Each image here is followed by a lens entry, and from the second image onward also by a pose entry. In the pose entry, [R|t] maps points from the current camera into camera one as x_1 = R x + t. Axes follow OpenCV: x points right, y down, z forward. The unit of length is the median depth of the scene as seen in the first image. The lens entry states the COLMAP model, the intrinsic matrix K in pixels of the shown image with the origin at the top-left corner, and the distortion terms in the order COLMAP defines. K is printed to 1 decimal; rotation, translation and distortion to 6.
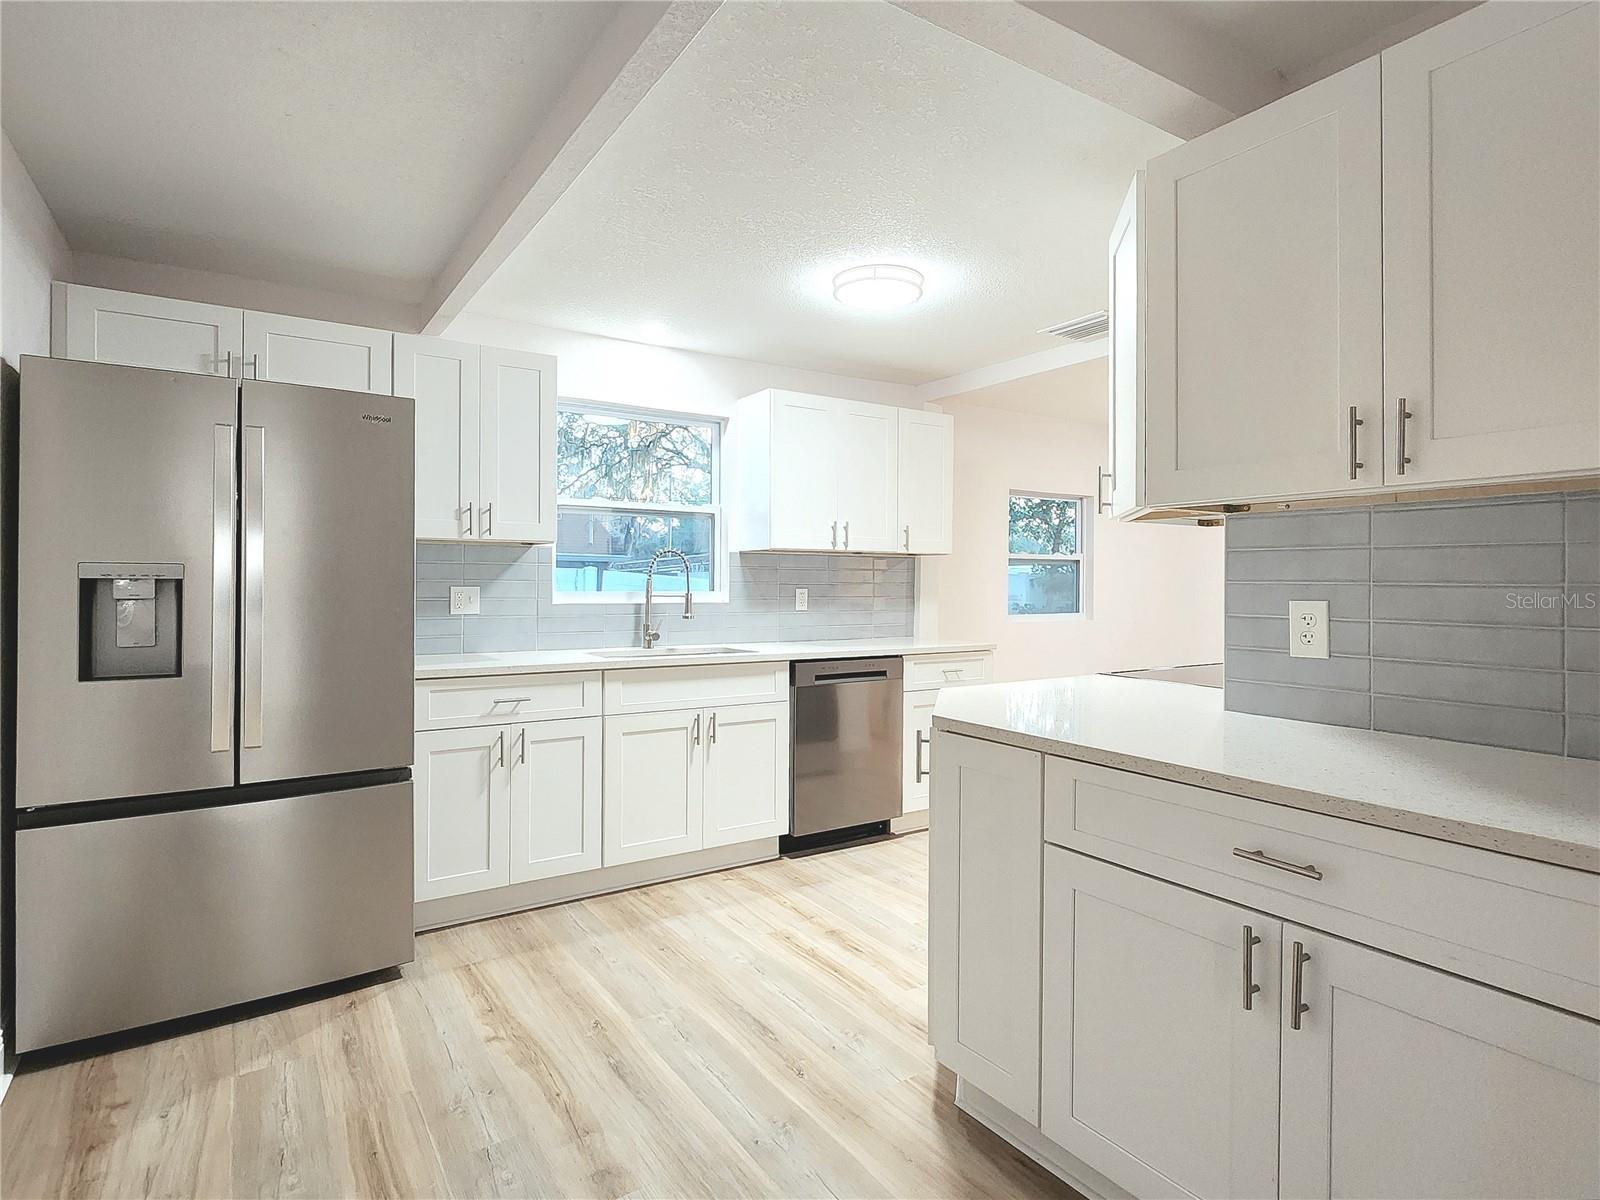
lens RADIAL K [[869.0, 0, 779.2], [0, 869.0, 608.2], [0, 0, 1]] dist [0.003168, -0.001177]
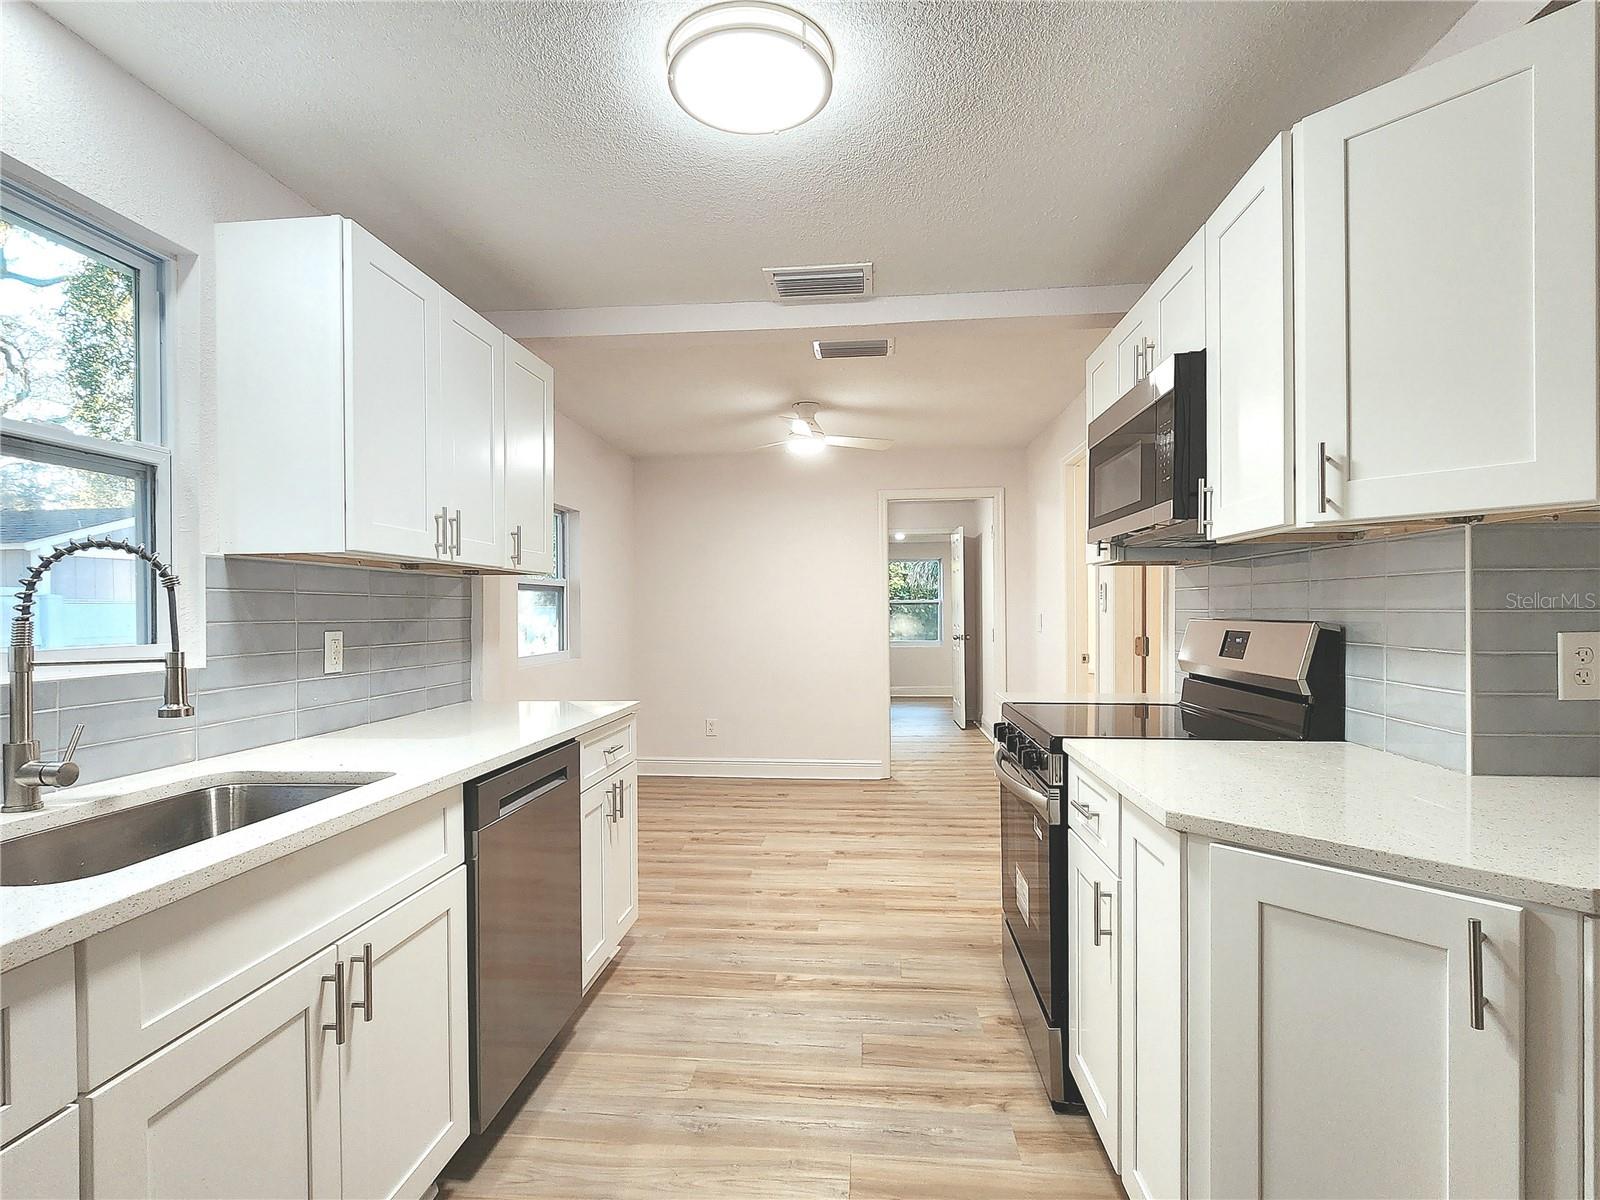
lens RADIAL K [[833.1, 0, 806.3], [0, 833.1, 634.0], [0, 0, 1]] dist [-0.003300, 0.000693]
pose [[0.617282, -0.032041, 0.786089, -0.219583], [0.034941, 0.999301, 0.013294, -0.020270], [-0.785966, 0.019260, 0.617970, 0.526396]]
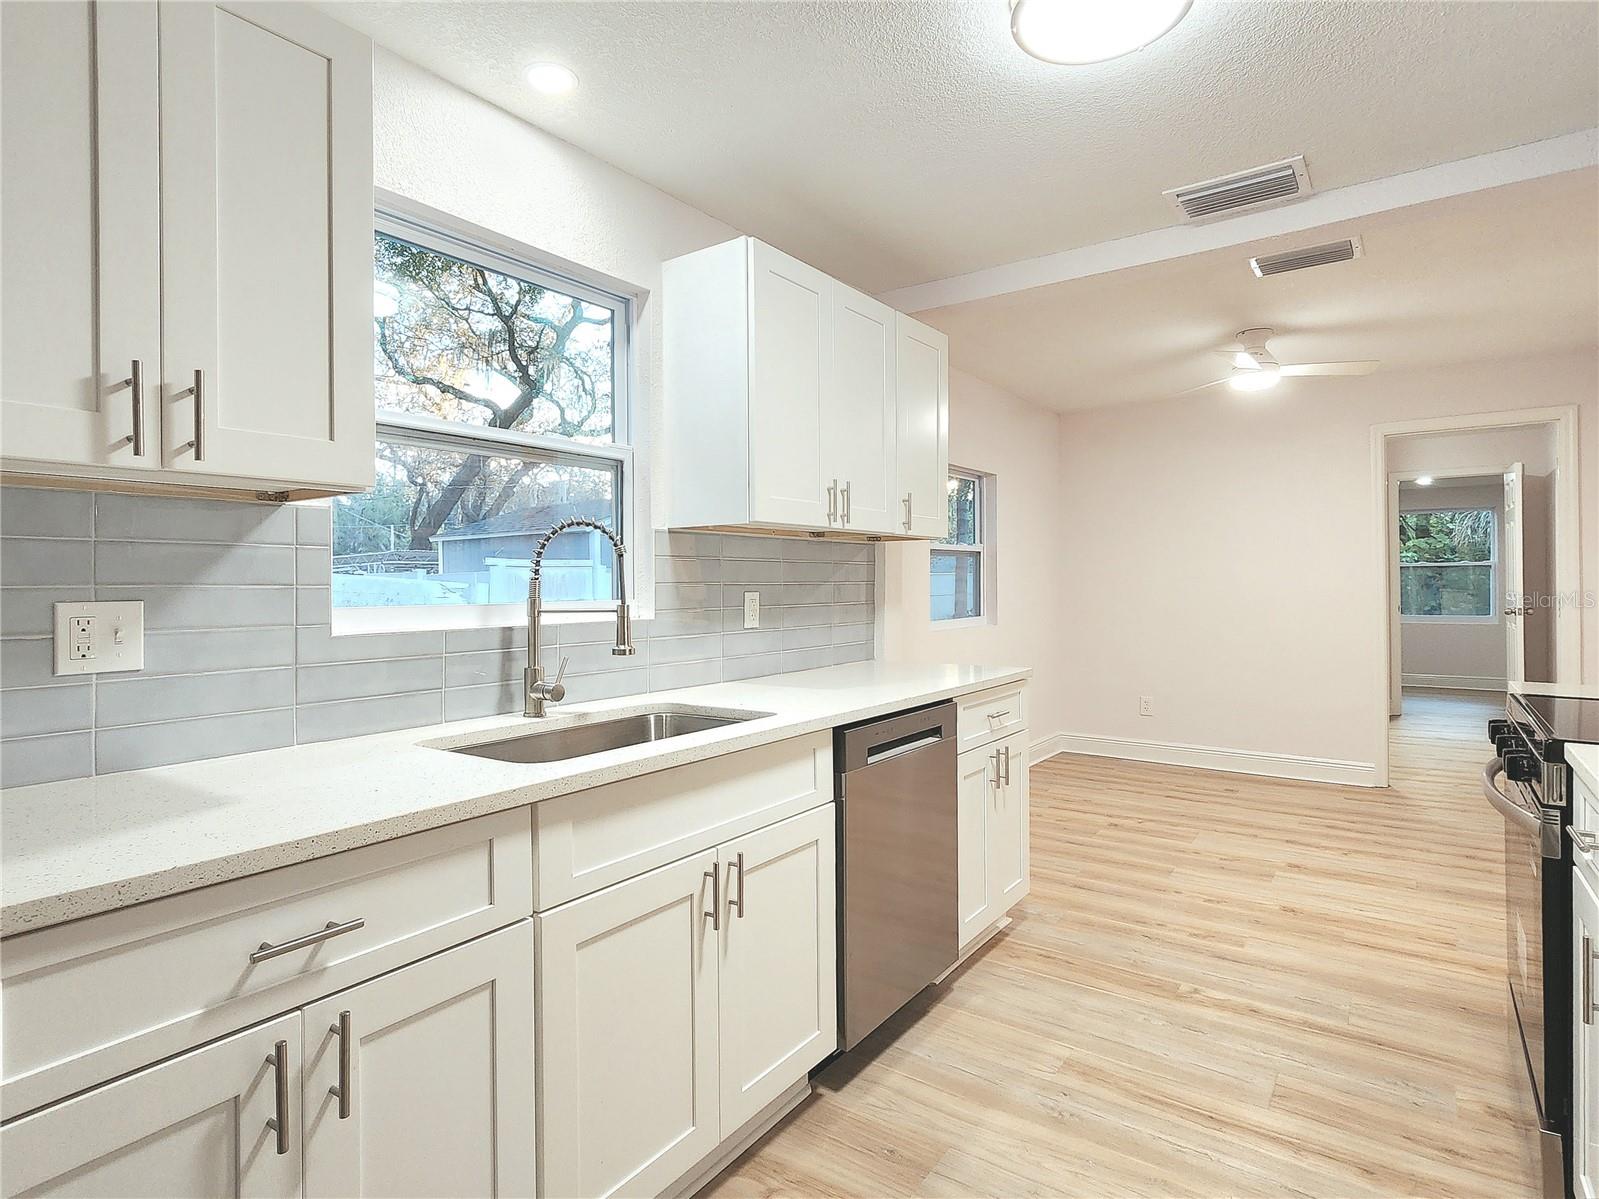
lens RADIAL K [[868.5, 0, 778.7], [0, 868.5, 607.7], [0, 0, 1]] dist [0.003168, -0.001177]
pose [[0.935360, -0.023173, 0.352937, -0.195322], [0.023731, 0.999715, 0.002746, -0.014795], [-0.352900, 0.005807, 0.935643, 0.478306]]
